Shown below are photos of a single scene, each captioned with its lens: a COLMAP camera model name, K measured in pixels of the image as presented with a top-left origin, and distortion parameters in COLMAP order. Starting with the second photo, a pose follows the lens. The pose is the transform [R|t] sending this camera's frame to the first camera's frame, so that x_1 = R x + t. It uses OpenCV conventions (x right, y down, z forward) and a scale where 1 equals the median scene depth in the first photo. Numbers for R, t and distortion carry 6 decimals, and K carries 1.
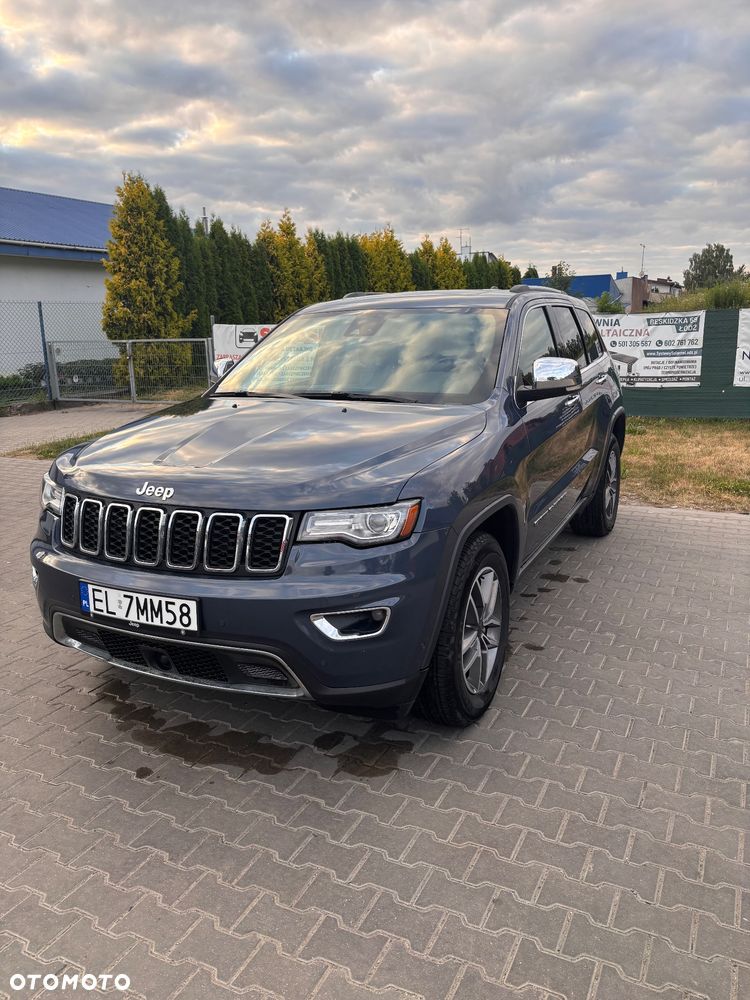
lens RADIAL K [[761.2, 0, 375.0], [0, 761.2, 500.0], [0, 0, 1]] dist [0.024669, 0.004995]
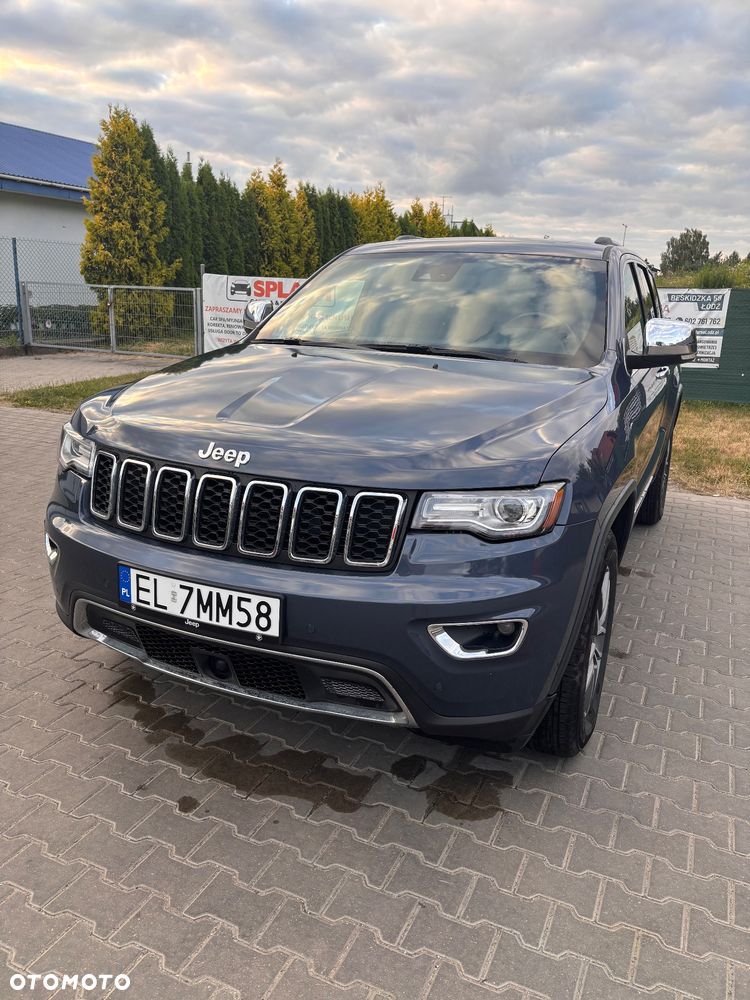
lens RADIAL K [[758.4, 0, 372.0], [0, 758.4, 493.3], [0, 0, 1]] dist [0.053786, -0.053433]
pose [[0.997752, 0.049640, 0.045025, -0.148782], [-0.051117, 0.998171, 0.032273, -0.004211], [-0.043341, -0.034502, 0.998464, 0.186019]]
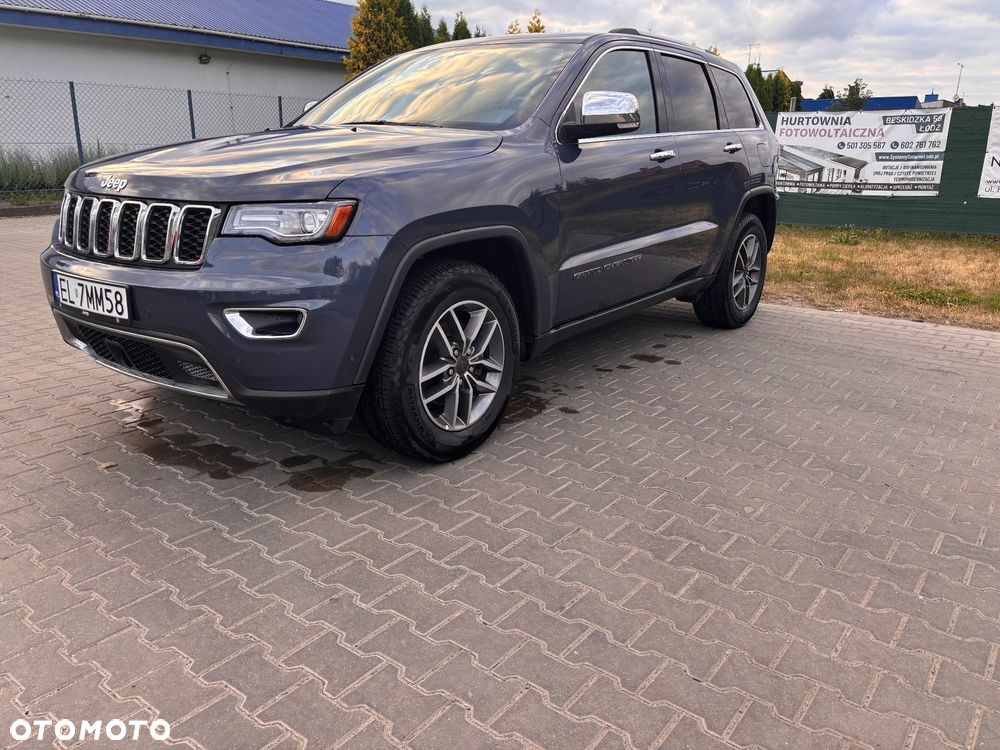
lens RADIAL K [[758.4, 0, 492.2], [0, 758.4, 376.1], [0, 0, 1]] dist [0.053786, -0.053433]
pose [[0.978724, 0.088814, -0.184962, 0.354003], [-0.076752, 0.994491, 0.071396, 0.113467], [0.190284, -0.055681, 0.980149, 0.082586]]
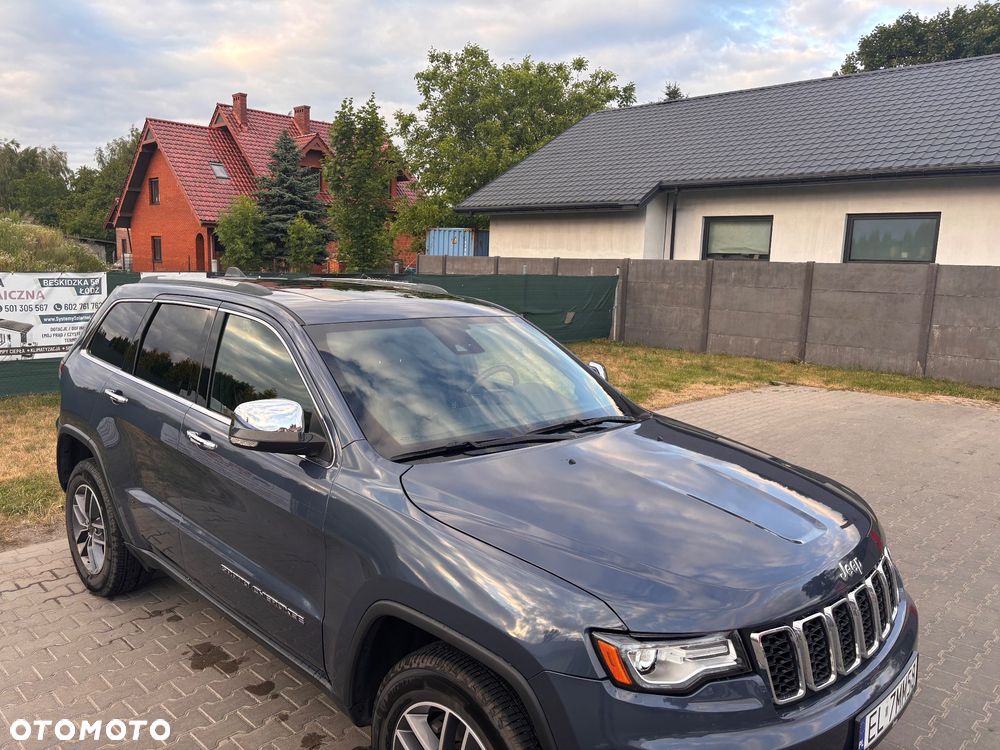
lens RADIAL K [[758.4, 0, 492.2], [0, 758.4, 376.1], [0, 0, 1]] dist [0.053786, -0.053433]
pose [[0.302576, -0.109134, 0.946857, -1.064585], [0.177897, 0.982432, 0.056386, -0.306920], [-0.936376, 0.151382, 0.316675, 0.939912]]
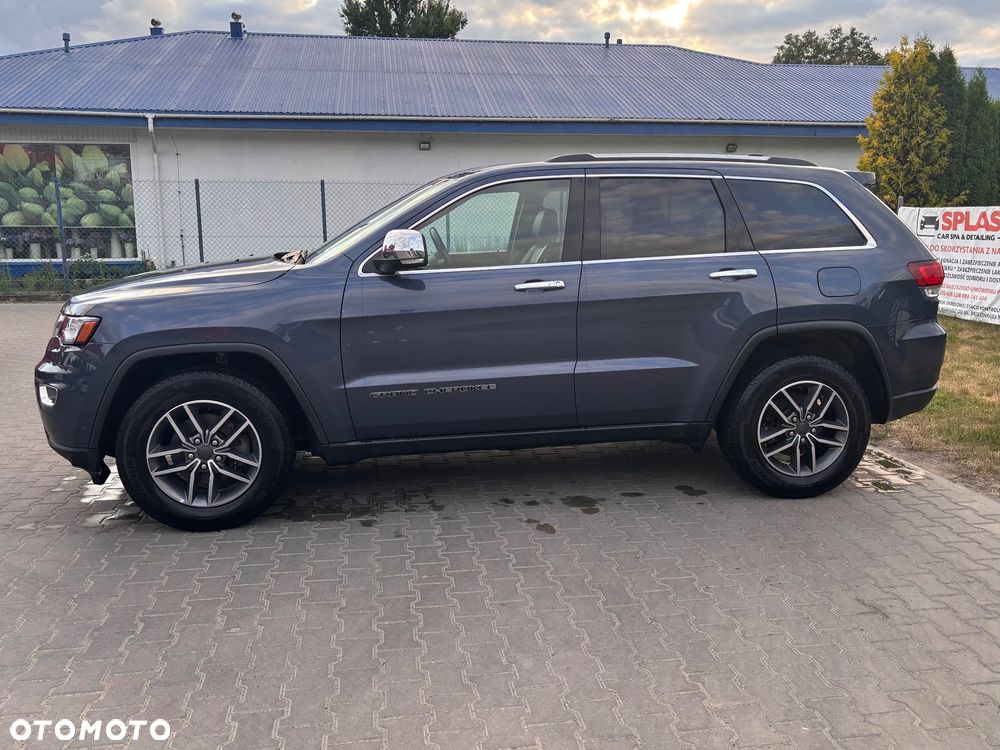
lens RADIAL K [[865.0, 0, 524.0], [0, 865.0, 363.5], [0, 0, 1]] dist [0.043255, -0.014908]
pose [[0.591043, 0.158103, -0.790994, 1.448880], [-0.199565, 0.978780, 0.046519, -0.120700], [0.781564, 0.130360, 0.610053, 0.564190]]
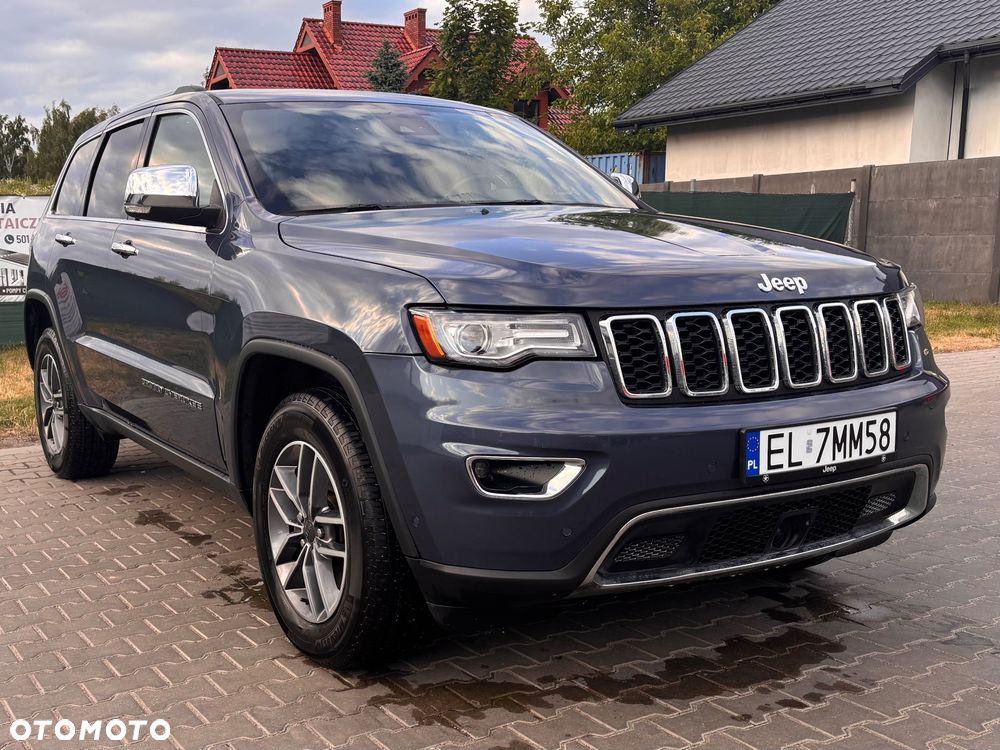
lens RADIAL K [[1100.5, 0, 370.0], [0, 1100.5, 451.5], [0, 0, 1]] dist [0.048677, -0.043501]
pose [[0.570127, -0.139044, 0.809705, -1.179976], [0.187372, 0.981606, 0.036631, 0.026974], [-0.799904, 0.130832, 0.585693, 0.636366]]
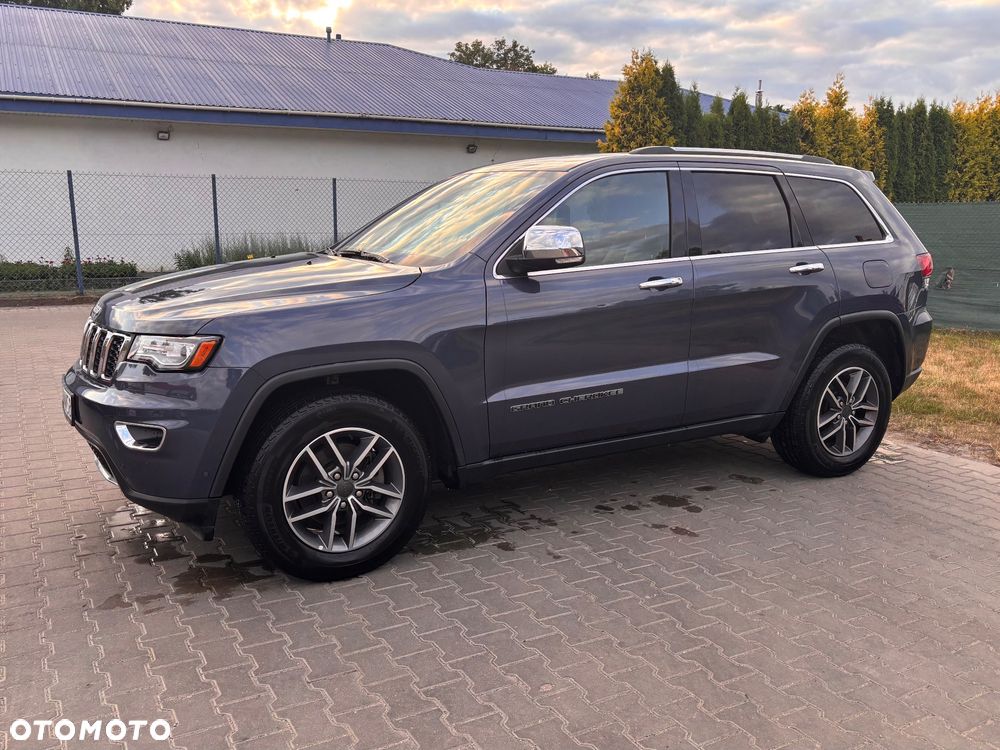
lens RADIAL K [[838.0, 0, 469.3], [0, 838.0, 391.3], [0, 0, 1]] dist [0.032393, -0.002466]
pose [[0.816982, 0.143903, -0.558419, 0.864613], [-0.154529, 0.987579, 0.028416, -0.011496], [0.555573, 0.063077, 0.829072, 0.185011]]
